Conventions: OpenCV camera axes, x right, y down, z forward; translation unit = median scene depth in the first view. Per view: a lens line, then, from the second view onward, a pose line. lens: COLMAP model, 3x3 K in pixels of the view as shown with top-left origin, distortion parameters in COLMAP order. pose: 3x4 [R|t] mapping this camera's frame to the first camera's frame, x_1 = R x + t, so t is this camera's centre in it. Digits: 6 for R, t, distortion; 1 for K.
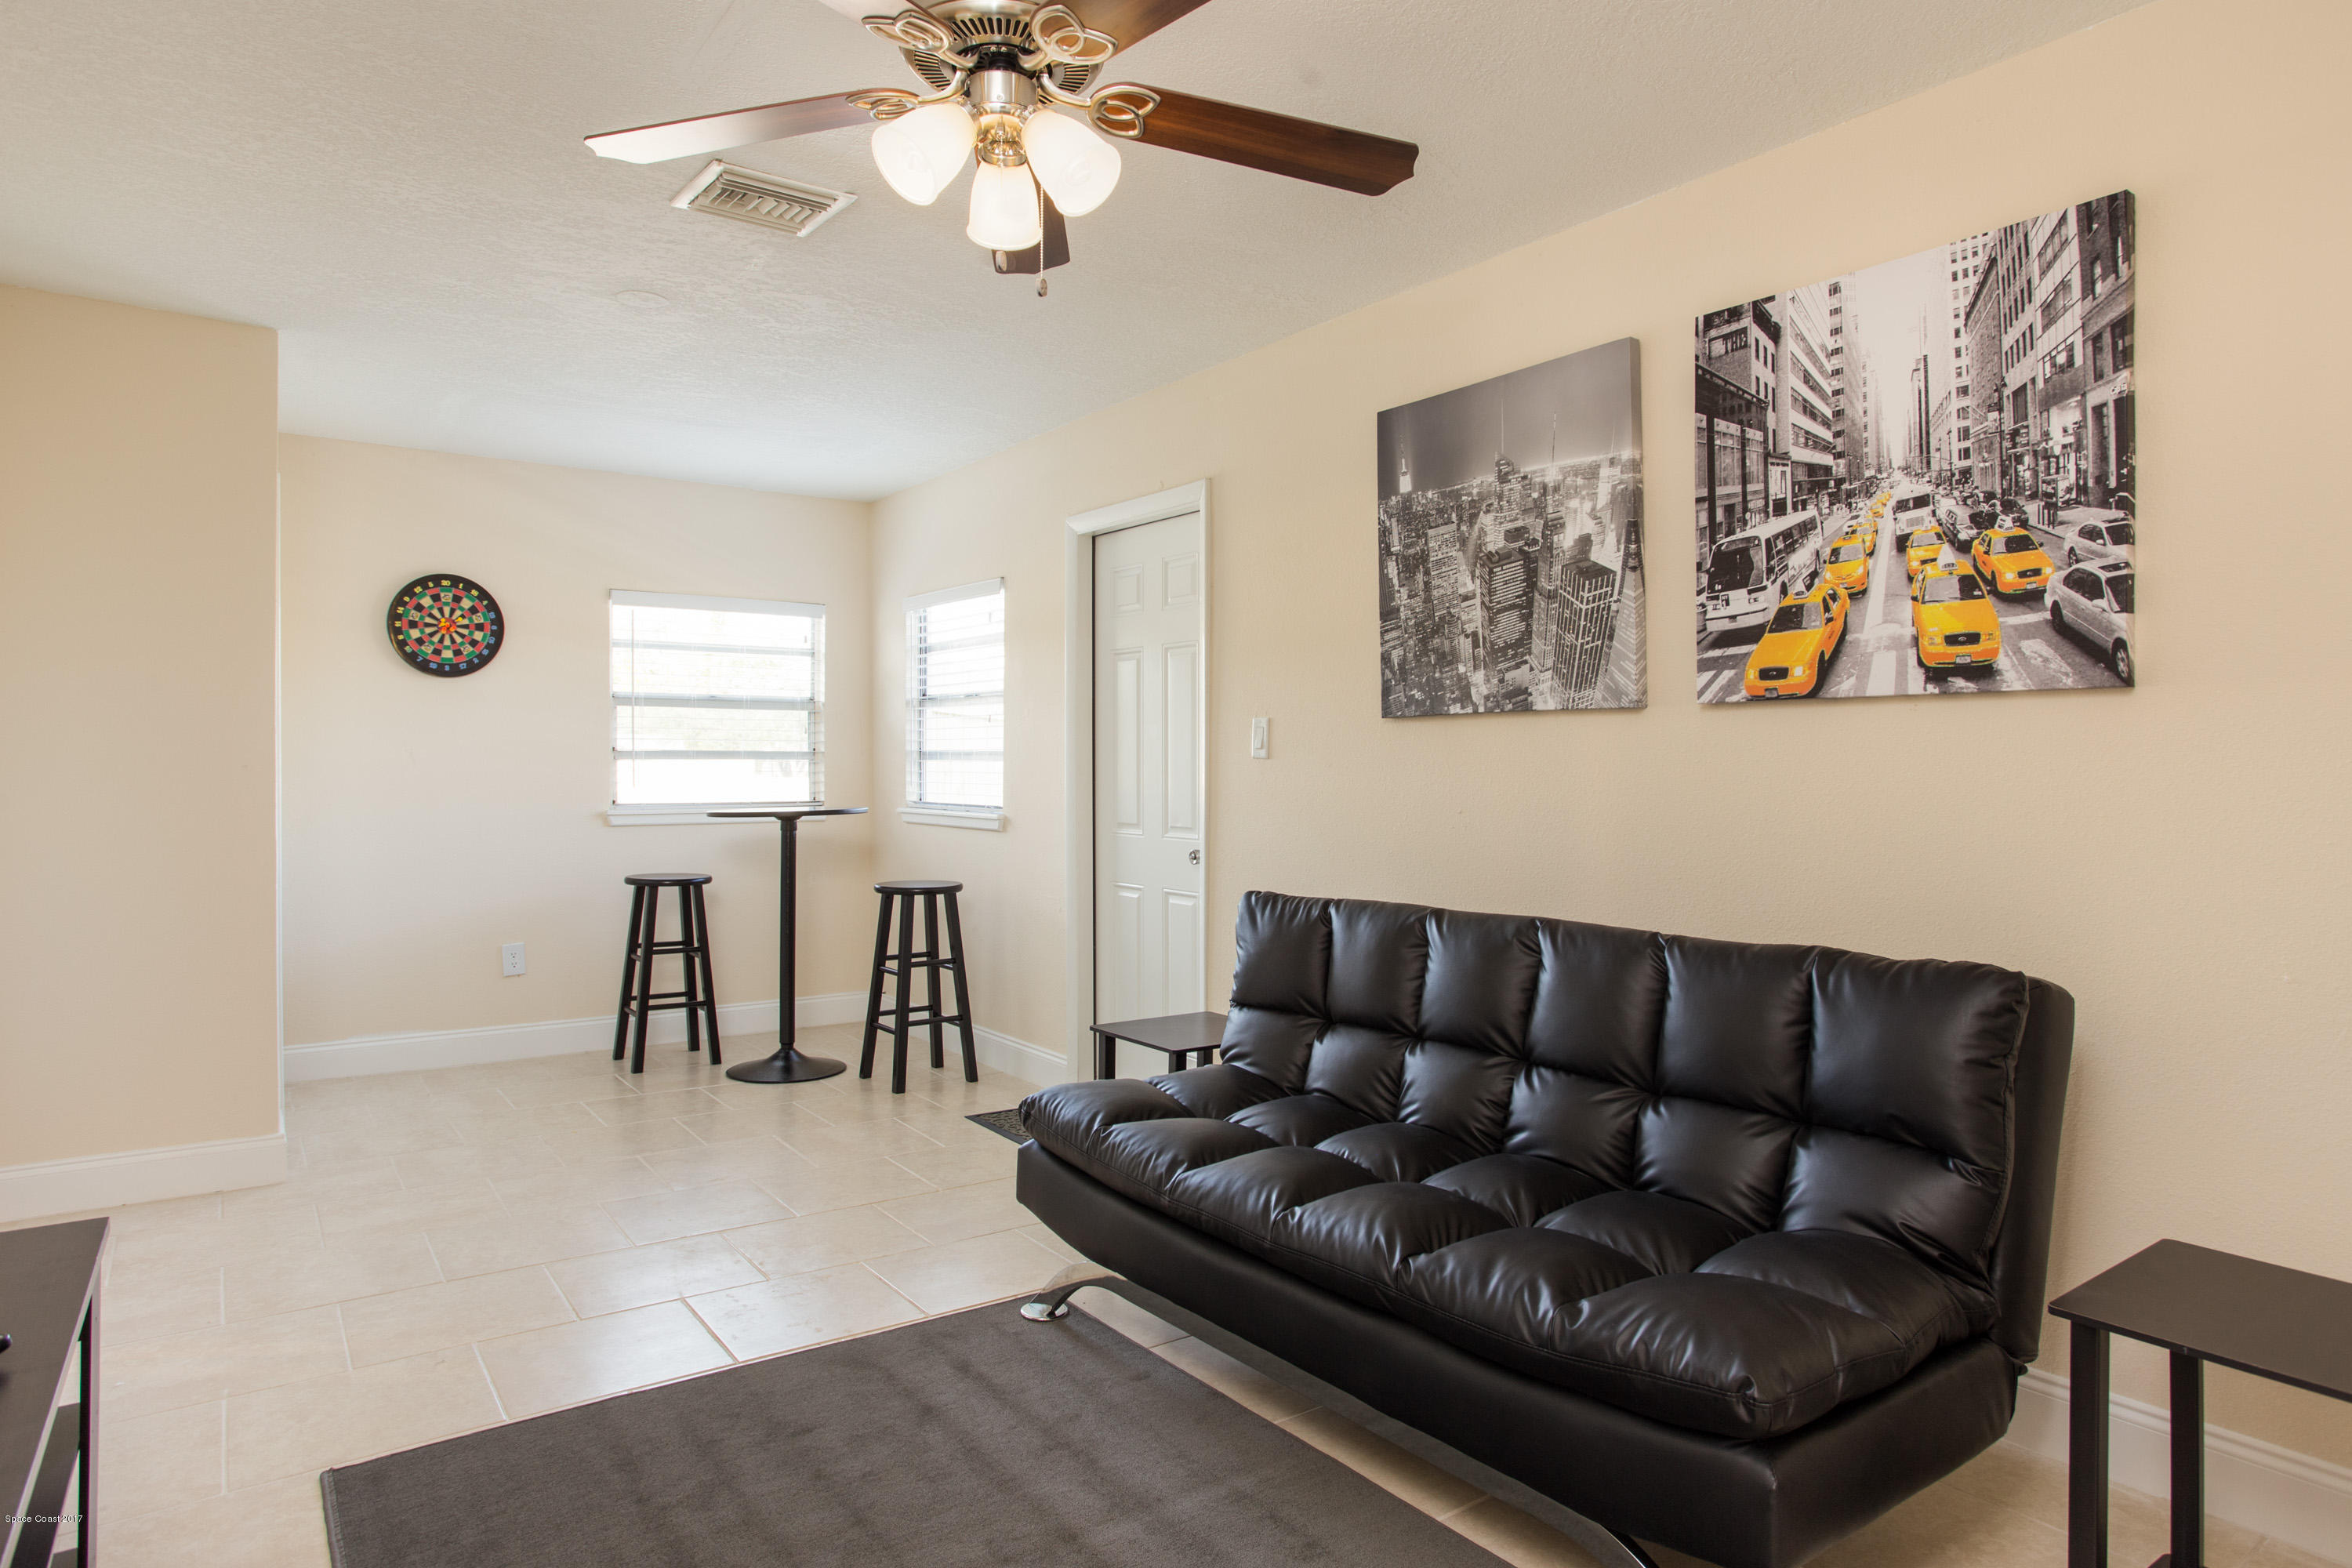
lens RADIAL K [[1363.1, 0, 1197.7], [0, 1363.1, 764.3], [0, 0, 1]] dist [0.004359, 0.000676]
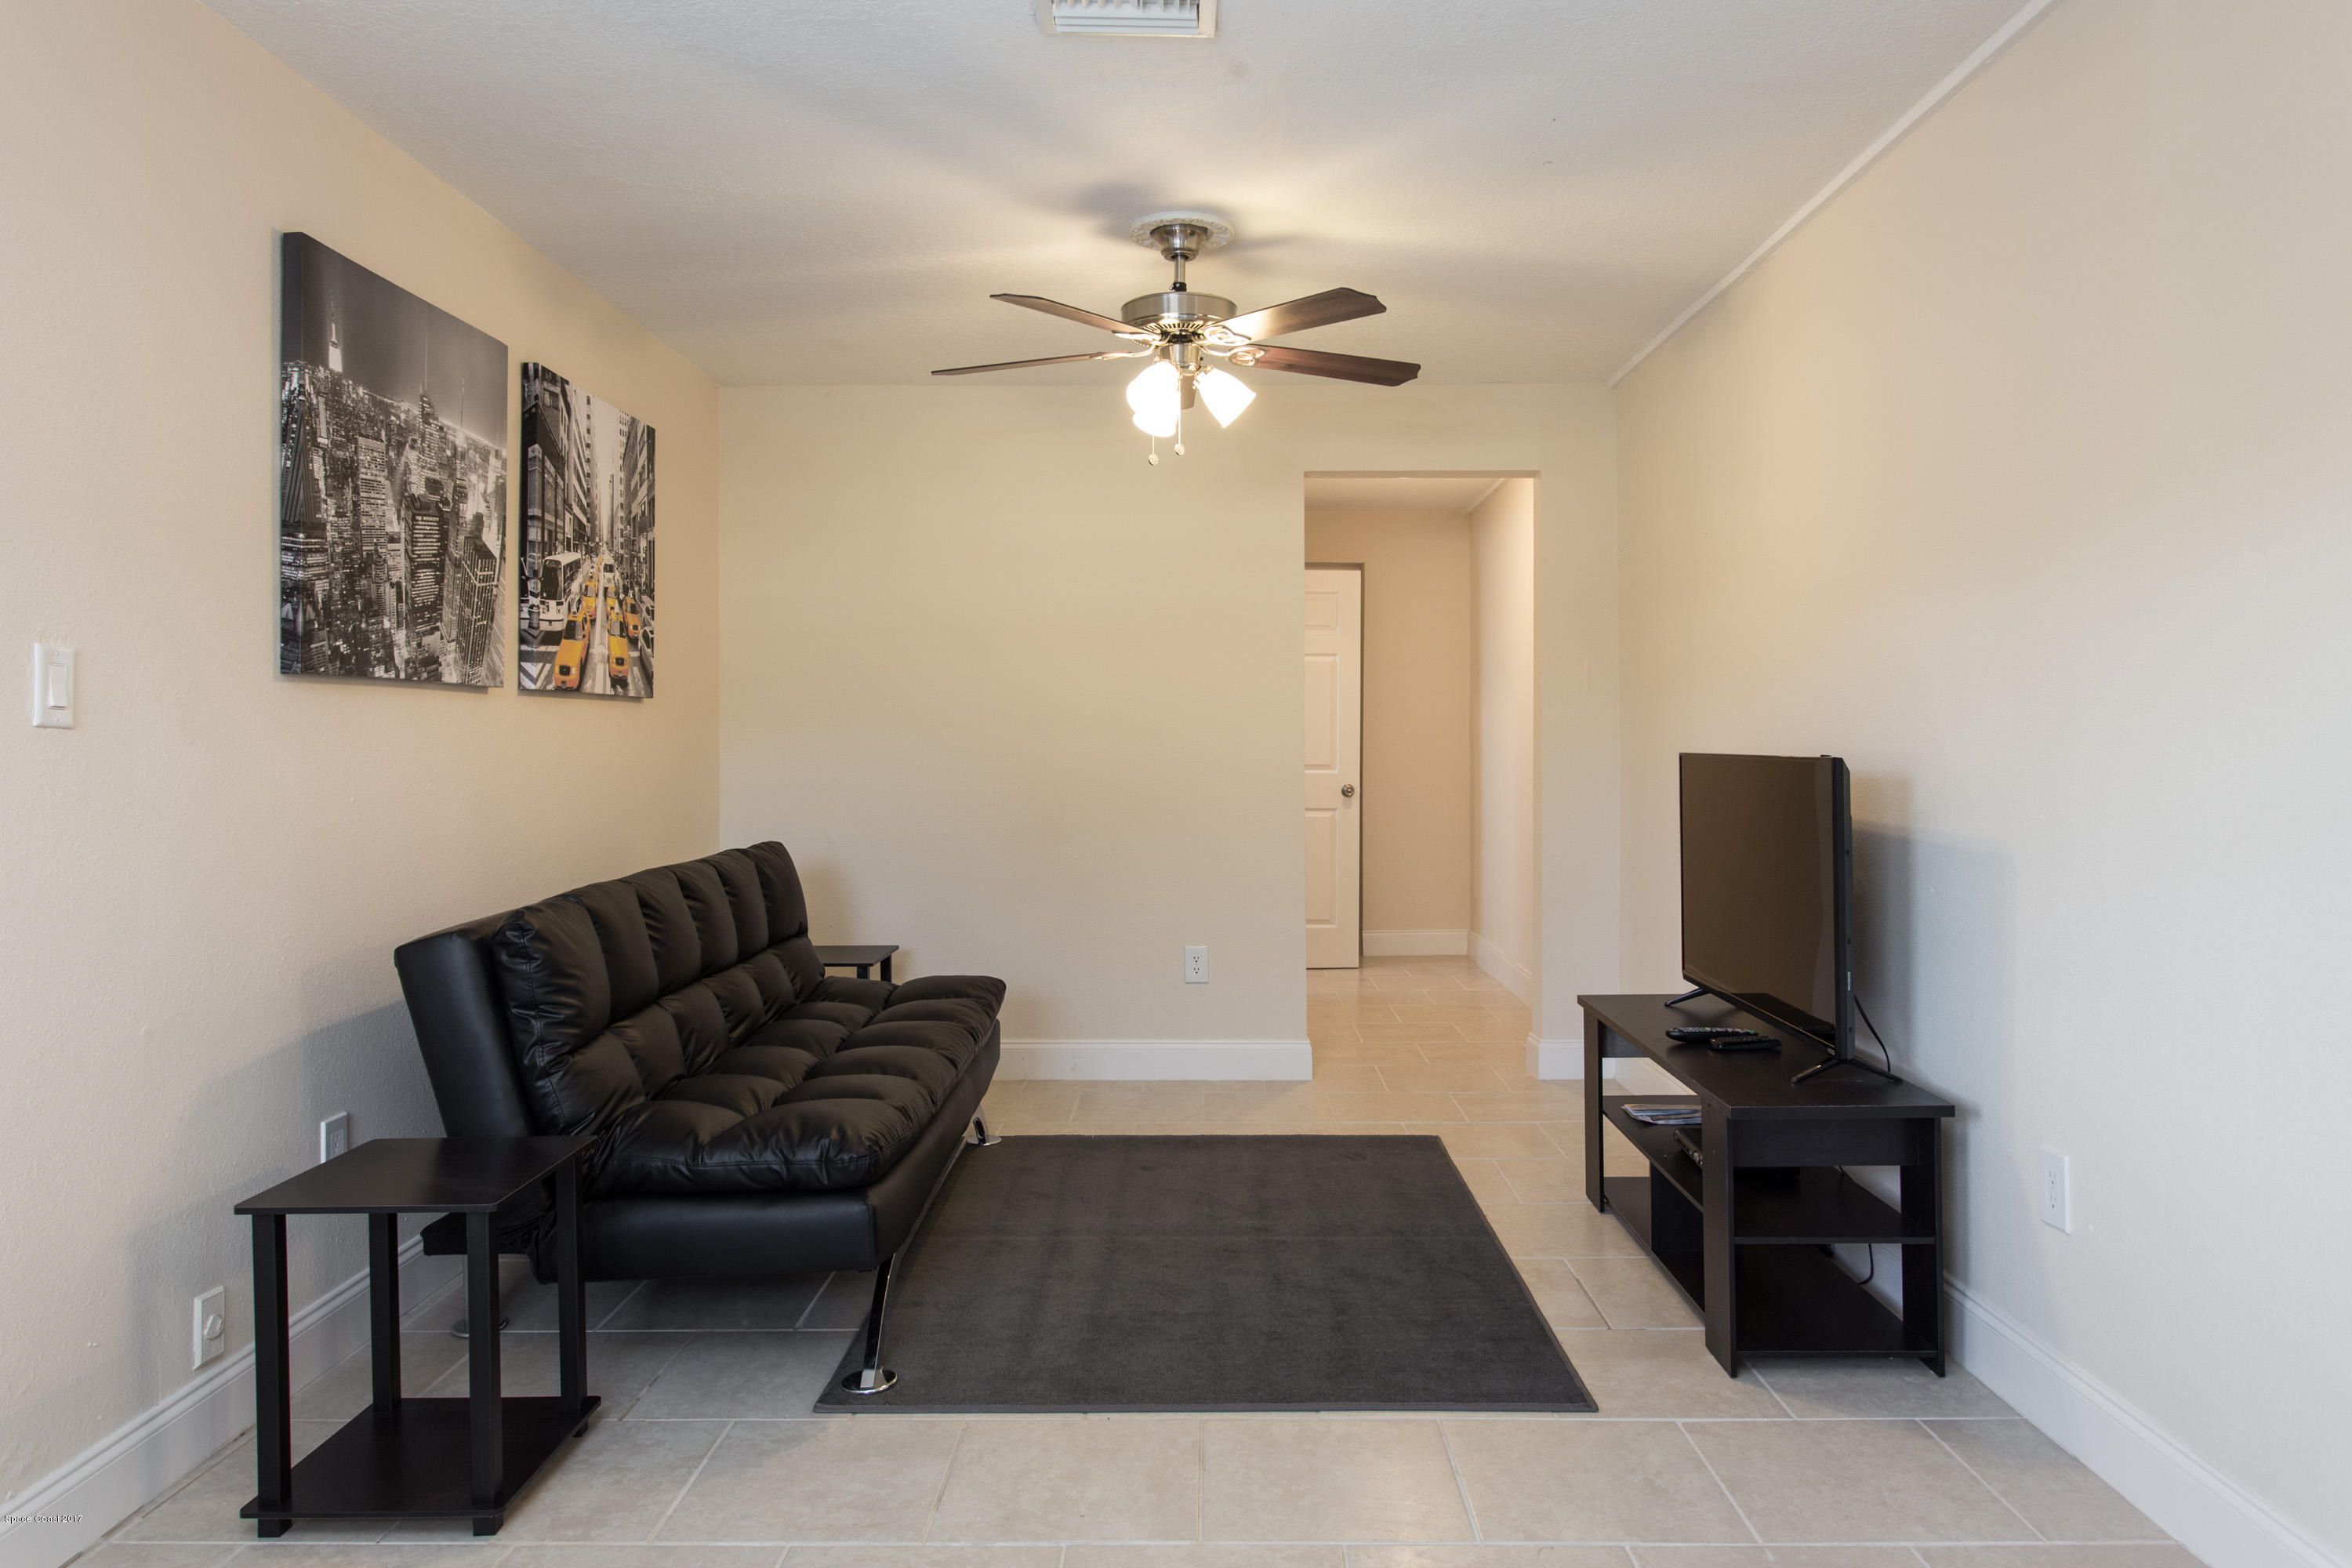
lens RADIAL K [[1517.8, 0, 1183.2], [0, 1517.8, 764.0], [0, 0, 1]] dist [-0.006127, -0.001153]
pose [[-0.794732, -0.008529, 0.606901, -0.749947], [0.000835, 0.999885, 0.015146, 0.001040], [-0.606960, 0.012544, -0.794633, 1.450984]]
